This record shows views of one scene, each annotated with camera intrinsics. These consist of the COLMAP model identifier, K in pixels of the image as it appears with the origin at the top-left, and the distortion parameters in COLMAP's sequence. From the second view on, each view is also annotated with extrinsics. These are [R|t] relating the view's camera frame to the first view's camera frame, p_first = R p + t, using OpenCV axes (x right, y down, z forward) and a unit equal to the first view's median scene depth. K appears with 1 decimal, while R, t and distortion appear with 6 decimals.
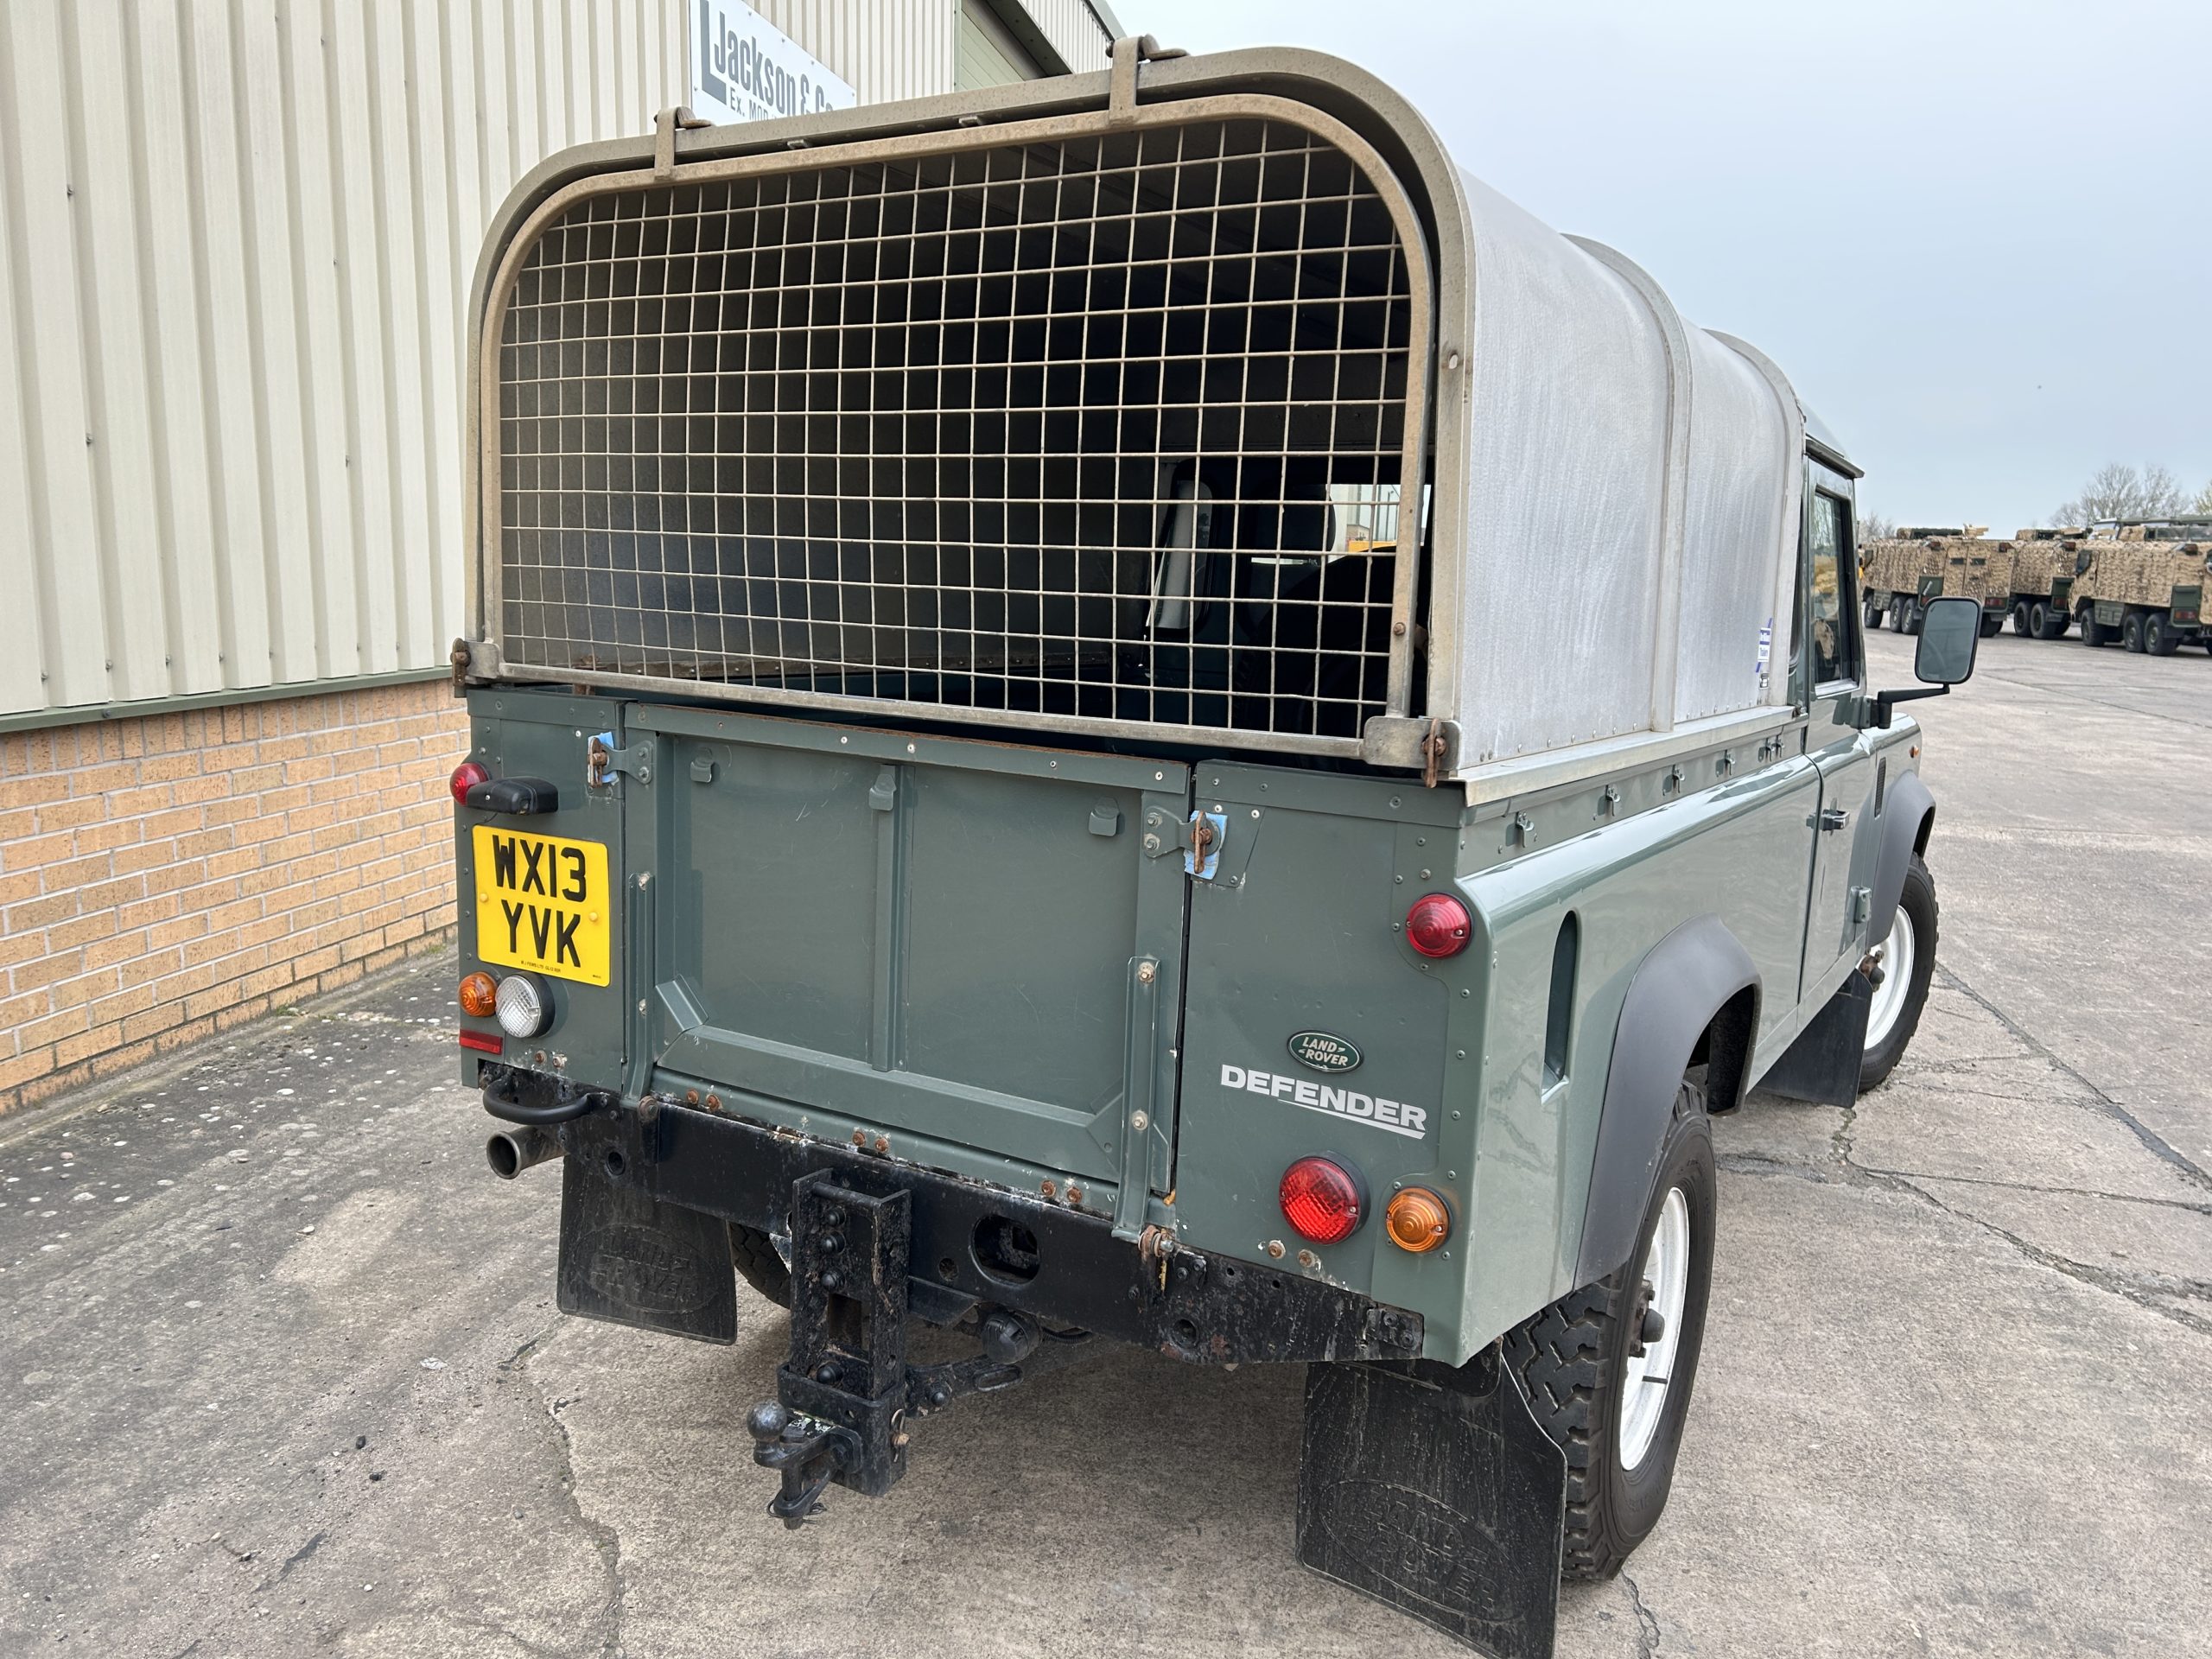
lens RADIAL K [[1667.0, 0, 1110.1], [0, 1667.0, 845.0], [0, 0, 1]] dist [0.061734, -0.064070]
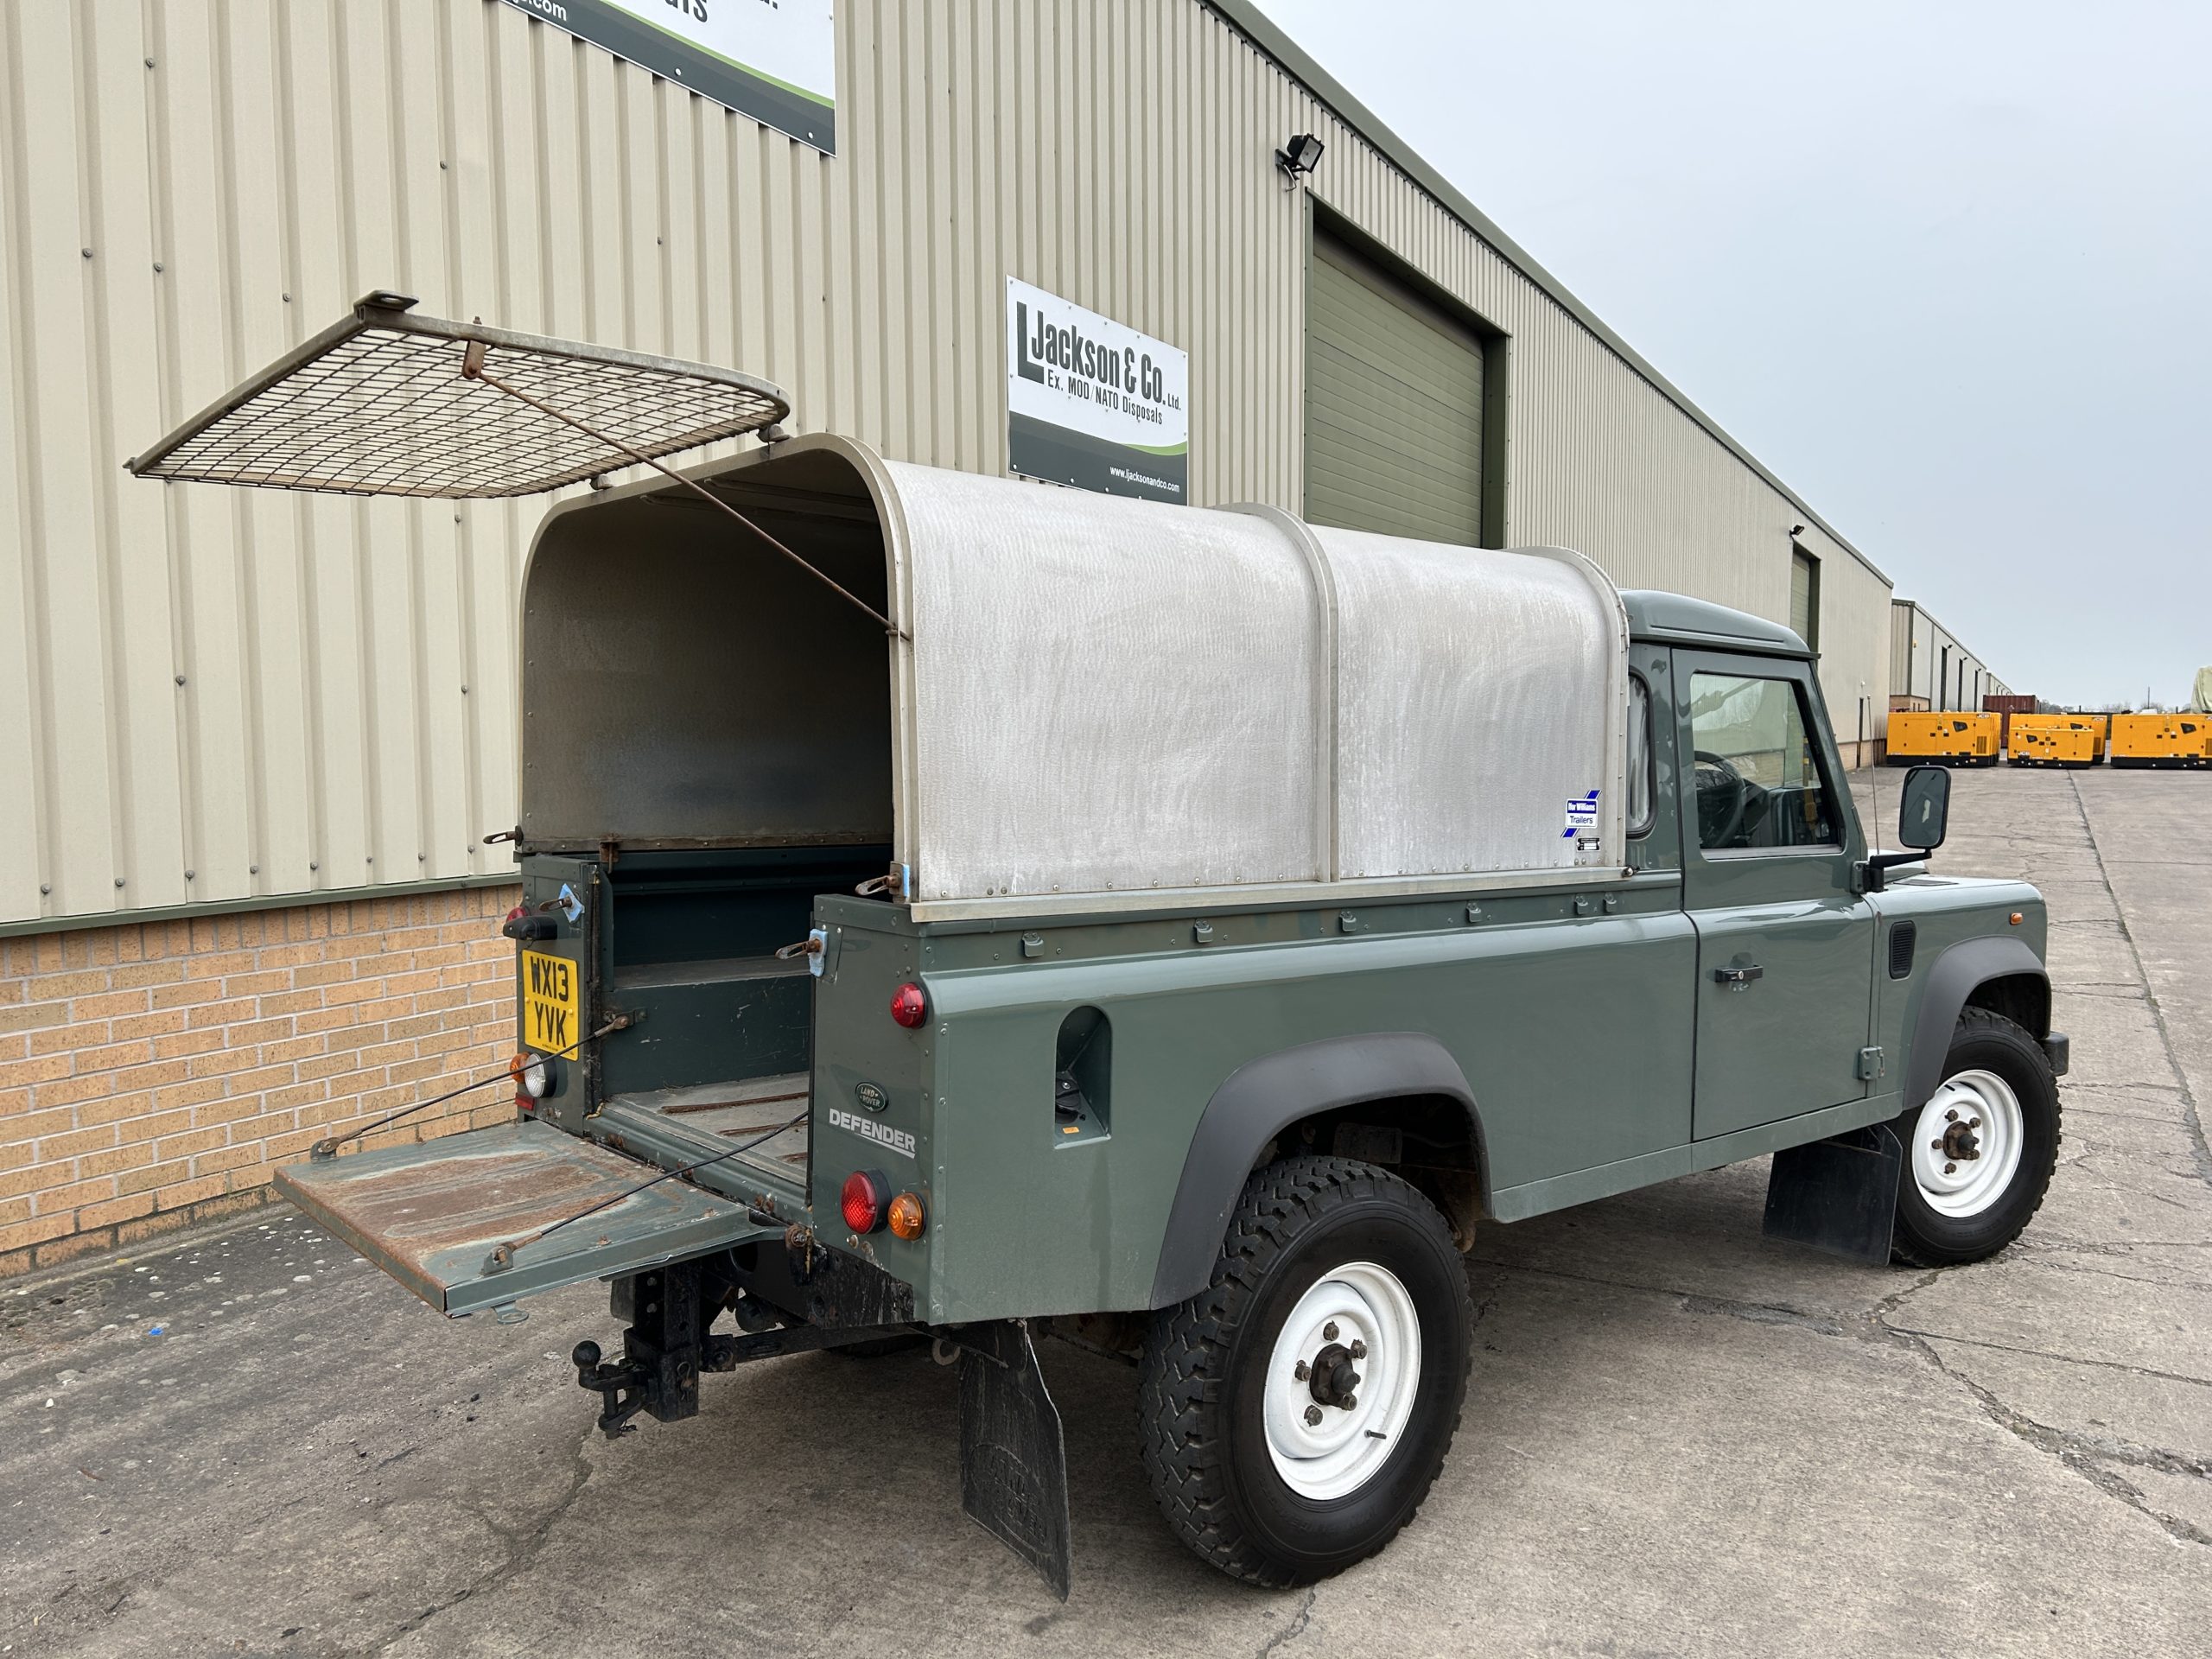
lens RADIAL K [[1667.0, 0, 1117.6], [0, 1667.0, 847.0], [0, 0, 1]] dist [0.061734, -0.064070]
pose [[0.950561, -0.010319, -0.310366, 0.575683], [-0.023770, 0.994098, -0.105852, 0.042550], [0.309626, 0.107996, 0.944705, -0.229814]]
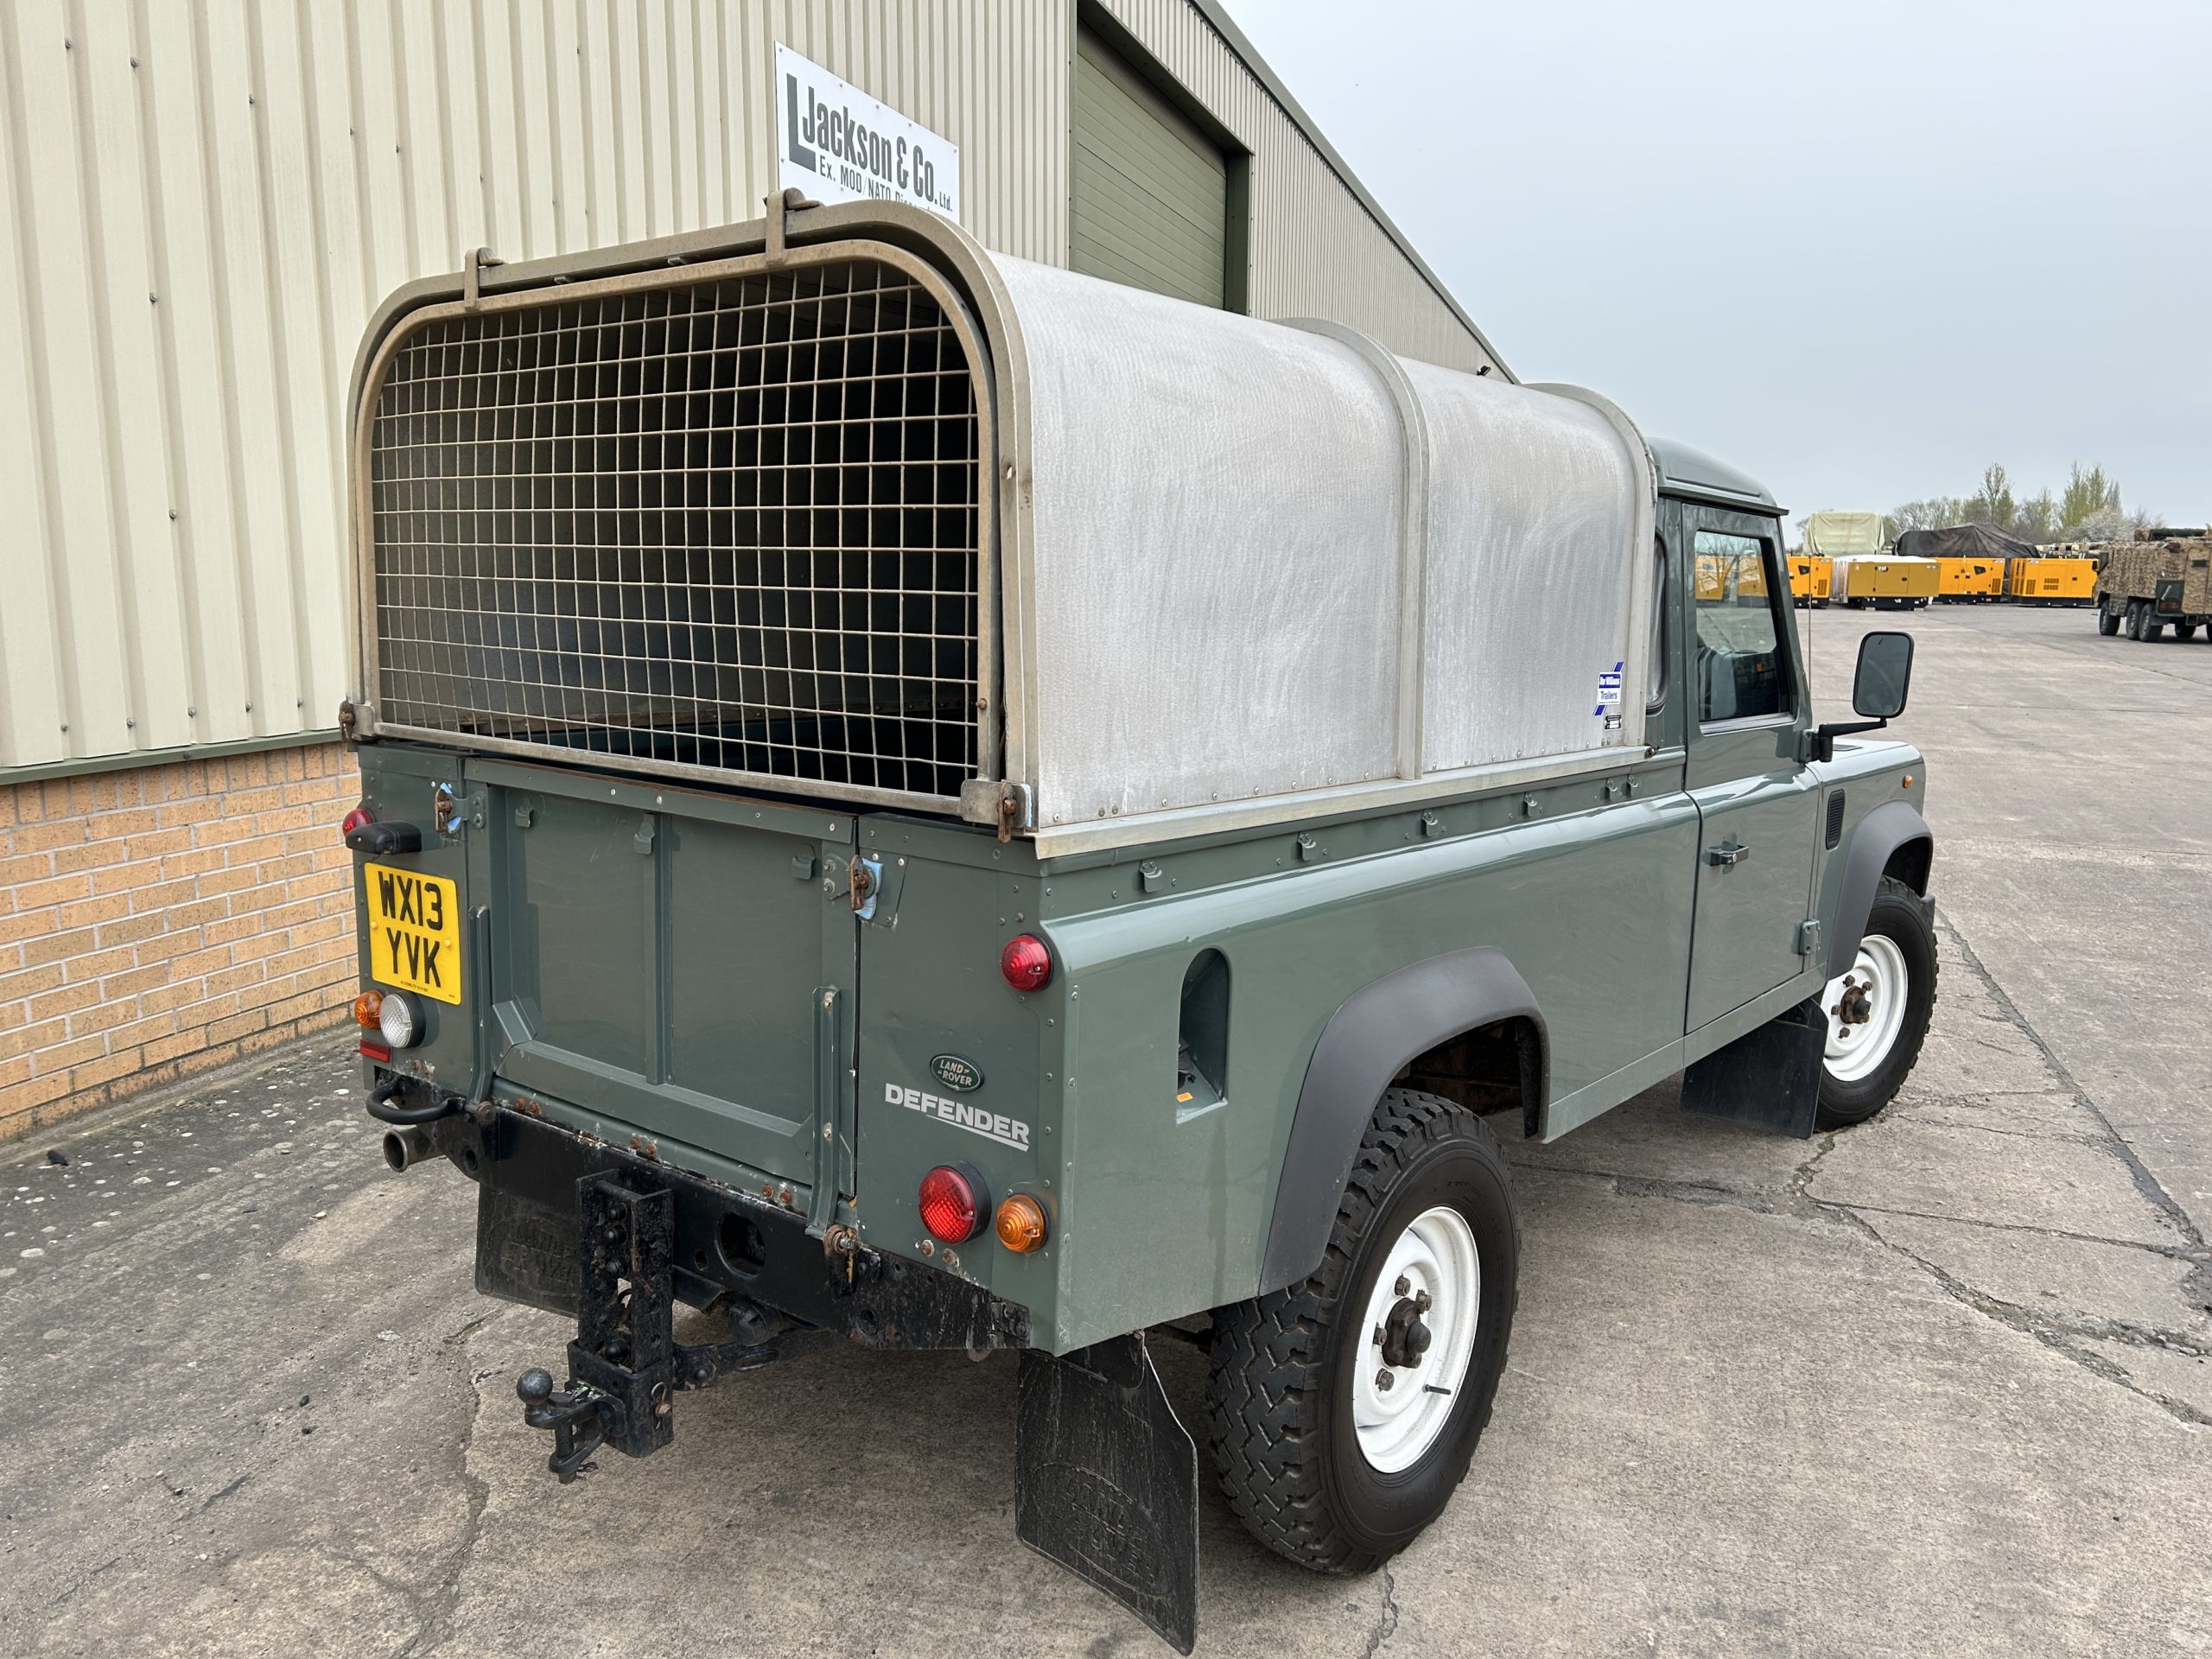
lens RADIAL K [[1667.0, 0, 1116.2], [0, 1667.0, 841.0], [0, 0, 1]] dist [0.061734, -0.064070]
pose [[0.992508, 0.001879, -0.122163, 0.277570], [-0.003302, 0.999929, -0.011448, -0.015274], [0.122133, 0.011766, 0.992444, -0.081686]]
